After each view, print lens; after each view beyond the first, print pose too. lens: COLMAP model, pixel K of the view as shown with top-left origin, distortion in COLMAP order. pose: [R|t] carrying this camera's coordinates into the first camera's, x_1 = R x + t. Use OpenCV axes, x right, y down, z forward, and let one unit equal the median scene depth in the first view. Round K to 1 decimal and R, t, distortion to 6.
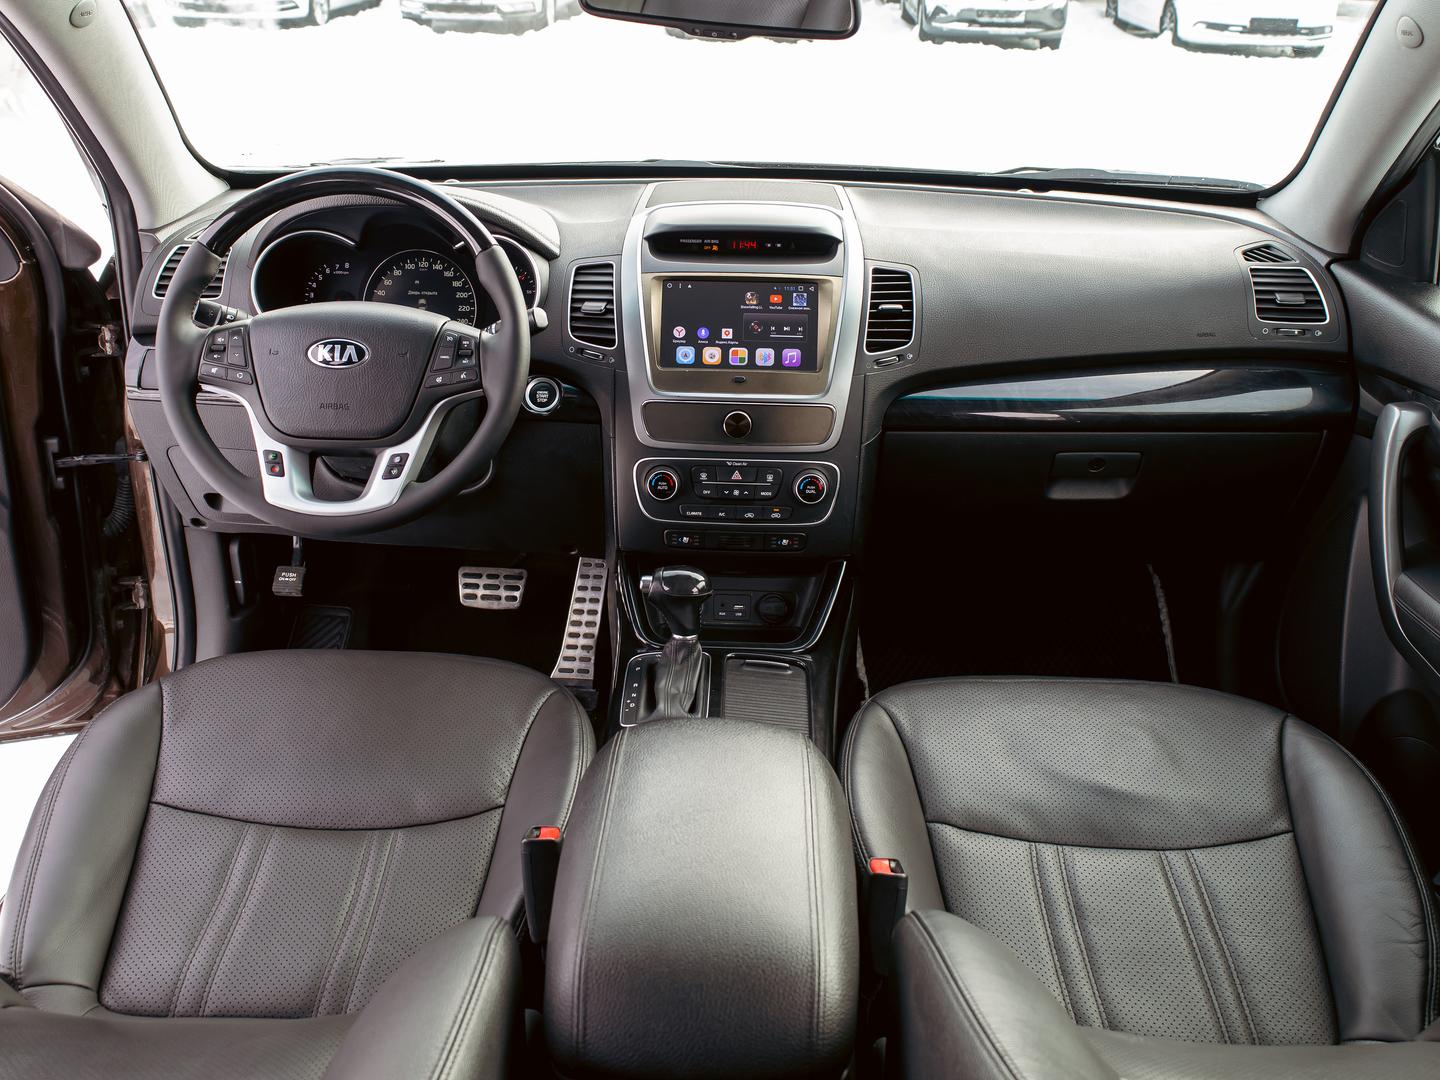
lens RADIAL K [[955.6, 0, 720.5], [0, 955.6, 553.5], [0, 0, 1]] dist [0.005243, -0.000906]
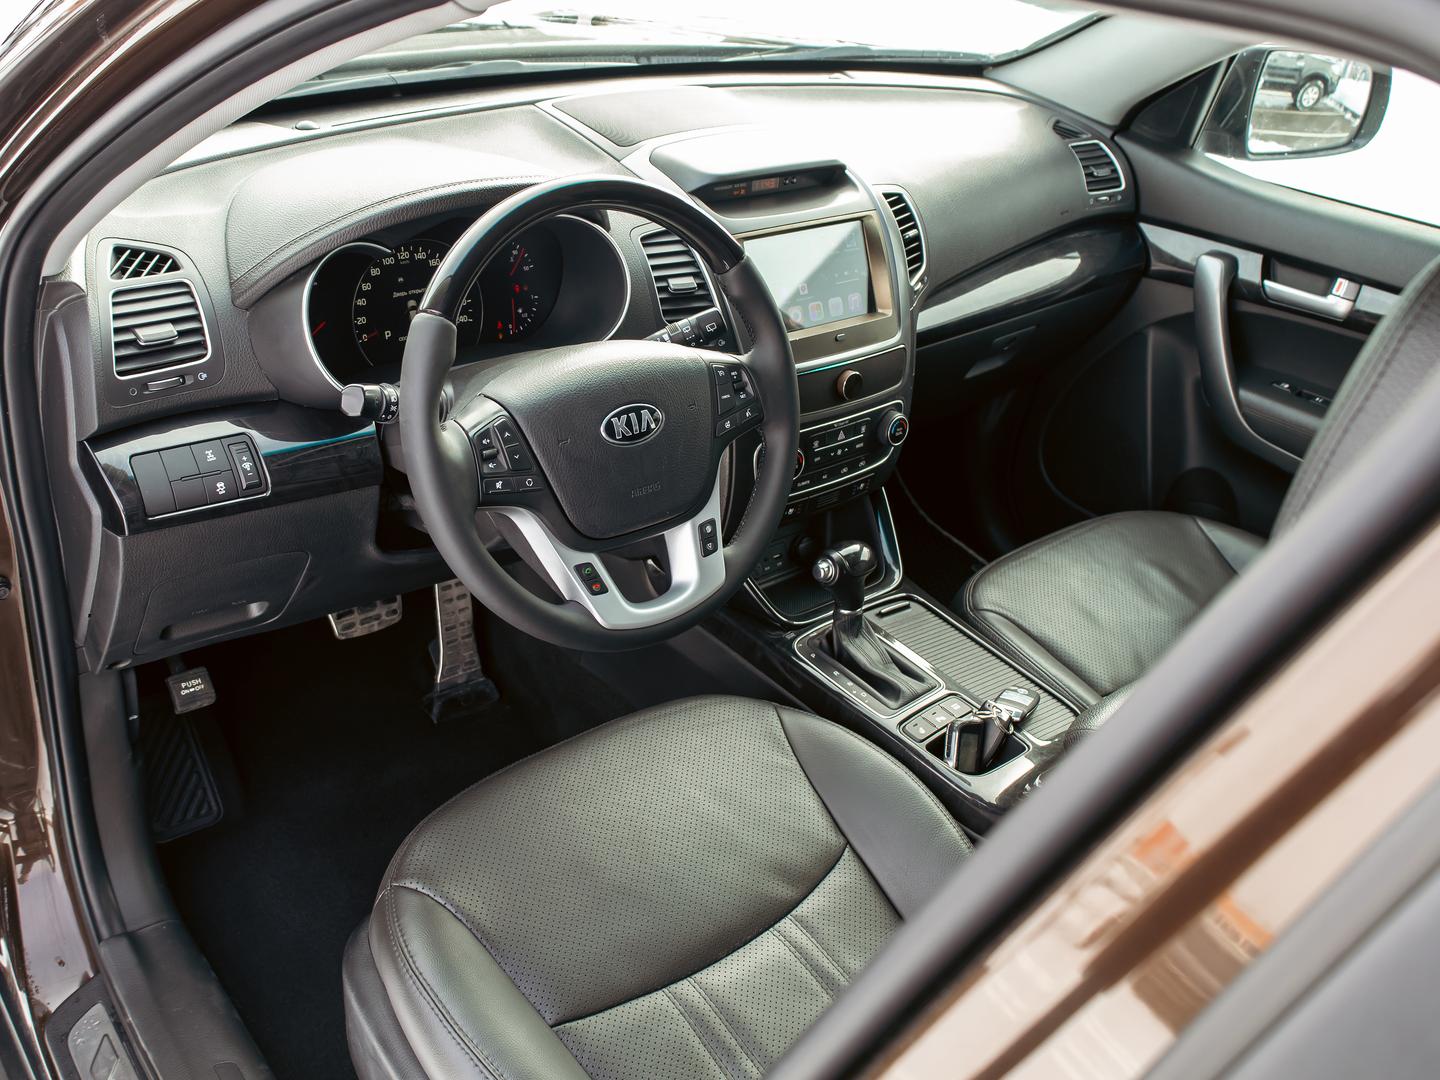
lens RADIAL K [[955.6, 0, 706.8], [0, 955.6, 541.6], [0, 0, 1]] dist [0.005243, -0.000906]
pose [[0.845080, -0.284272, 0.452801, -0.563418], [0.213638, 0.955924, 0.201415, -0.201049], [-0.490100, -0.073476, 0.868564, 0.212656]]
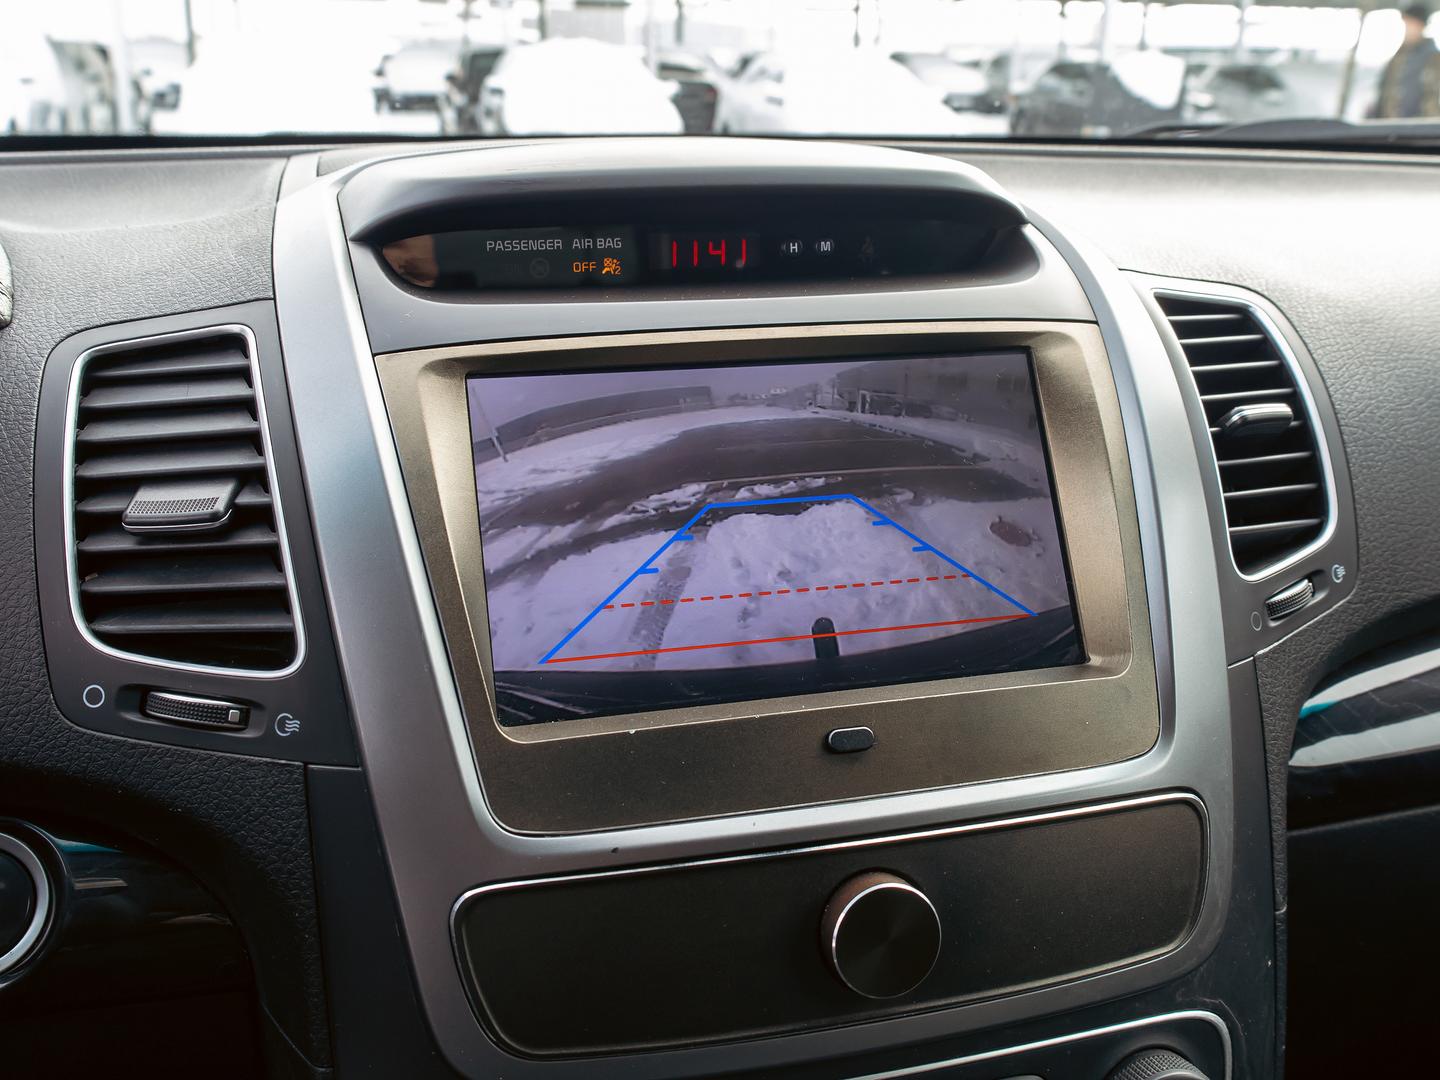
lens RADIAL K [[1692.9, 0, 717.3], [0, 1692.9, 539.5], [0, 0, 1]] dist [0.049360, 0.000000]
pose [[0.969884, -0.097257, 0.223306, -0.097134], [0.147072, 0.964659, -0.218639, -0.137043], [-0.194150, 0.244896, 0.949911, 0.570203]]
